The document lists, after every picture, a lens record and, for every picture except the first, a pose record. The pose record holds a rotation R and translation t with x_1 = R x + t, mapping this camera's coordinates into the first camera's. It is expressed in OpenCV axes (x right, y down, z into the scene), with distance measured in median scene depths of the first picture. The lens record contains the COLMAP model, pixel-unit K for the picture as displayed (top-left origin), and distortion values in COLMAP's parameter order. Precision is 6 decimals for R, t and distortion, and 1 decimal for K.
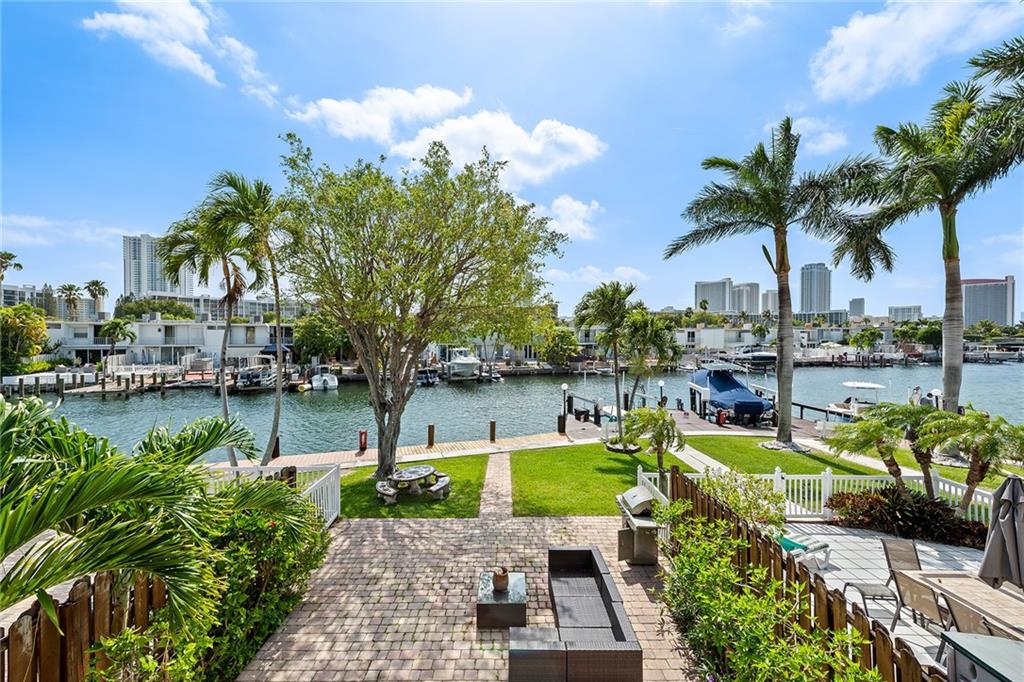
lens RADIAL K [[397.1, 0, 510.2], [0, 397.1, 340.6], [0, 0, 1]] dist [0.012777, -0.003644]
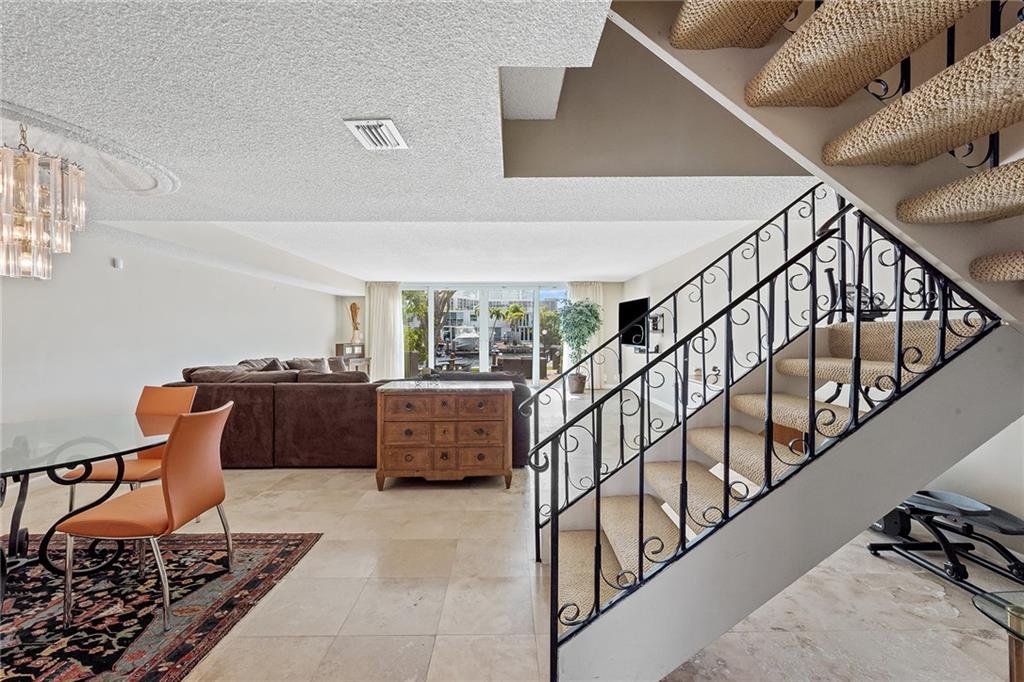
lens RADIAL K [[421.5, 0, 508.1], [0, 421.5, 341.6], [0, 0, 1]] dist [0.001712, -0.000066]
pose [[0.999996, -0.002556, -0.000763, 0.003748], [0.002561, 0.999972, 0.007073, 0.101841], [0.000745, -0.007075, 0.999975, -0.365789]]
